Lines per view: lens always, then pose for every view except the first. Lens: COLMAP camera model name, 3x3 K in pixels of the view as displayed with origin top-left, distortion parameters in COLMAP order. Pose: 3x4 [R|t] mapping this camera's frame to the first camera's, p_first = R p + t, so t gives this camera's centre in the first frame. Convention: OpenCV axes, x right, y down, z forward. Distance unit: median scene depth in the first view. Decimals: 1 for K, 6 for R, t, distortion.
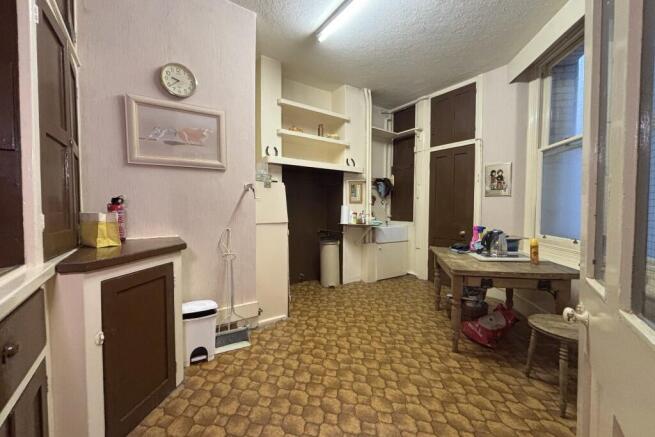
lens RADIAL K [[267.7, 0, 327.7], [0, 267.7, 211.2], [0, 0, 1]] dist [0.000133, 0.000124]
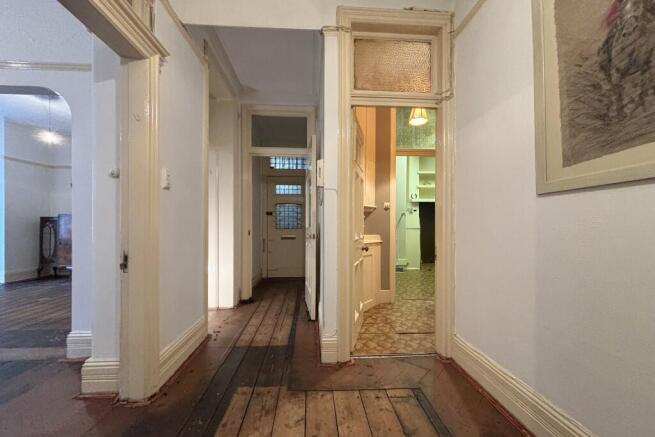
lens RADIAL K [[267.7, 0, 325.9], [0, 267.7, 226.0], [0, 0, 1]] dist [-0.000198, 0.000222]
pose [[0.850195, -0.000544, -0.526467, 0.366362], [-0.012691, 0.999688, -0.021528, 0.076029], [0.526315, 0.024984, 0.849923, -1.360496]]
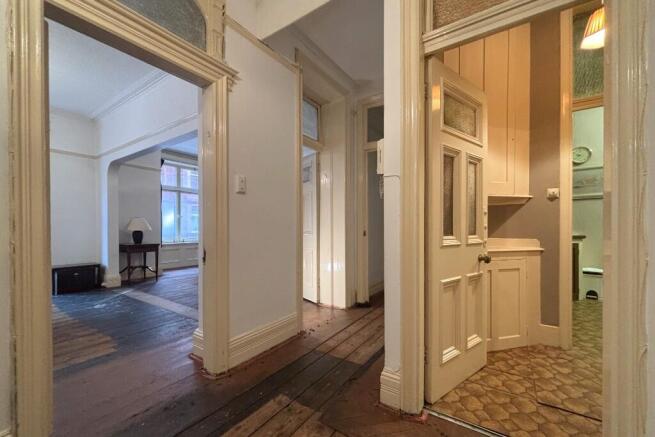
lens RADIAL K [[267.2, 0, 328.6], [0, 267.2, 228.1], [0, 0, 1]] dist [0.001082, 0.000150]
pose [[0.351831, 0.001287, -0.936063, 0.464350], [-0.019913, 0.999783, -0.006110, 0.071272], [0.935852, 0.020789, 0.351780, -1.037947]]
